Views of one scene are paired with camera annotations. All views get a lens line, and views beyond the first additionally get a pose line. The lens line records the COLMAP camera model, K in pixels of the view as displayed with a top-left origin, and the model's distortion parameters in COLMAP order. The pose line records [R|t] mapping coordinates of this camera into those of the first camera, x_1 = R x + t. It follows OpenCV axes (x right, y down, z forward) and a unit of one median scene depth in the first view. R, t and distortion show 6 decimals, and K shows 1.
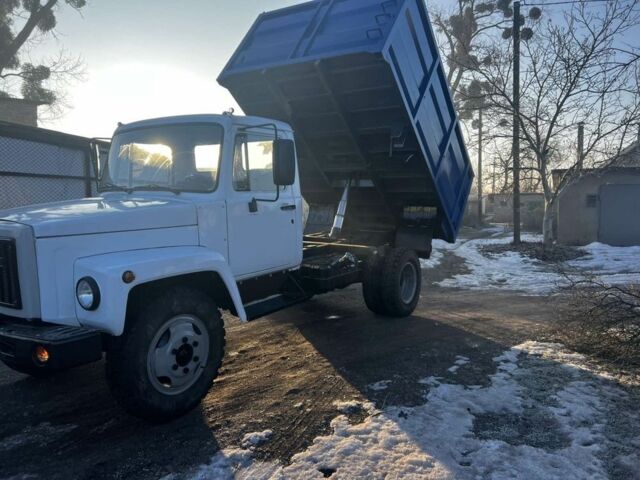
lens RADIAL K [[452.2, 0, 320.0], [0, 452.2, 240.0], [0, 0, 1]] dist [0.005233, -0.005123]
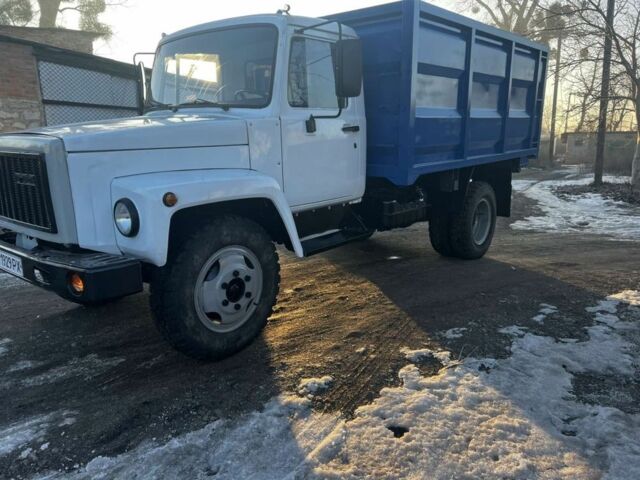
lens RADIAL K [[452.2, 0, 320.0], [0, 452.2, 240.0], [0, 0, 1]] dist [0.005233, -0.005123]
pose [[0.992880, 0.024712, -0.116524, -0.030123], [-0.009886, 0.991963, 0.126140, 0.039993], [0.118705, -0.124090, 0.985145, 0.146836]]
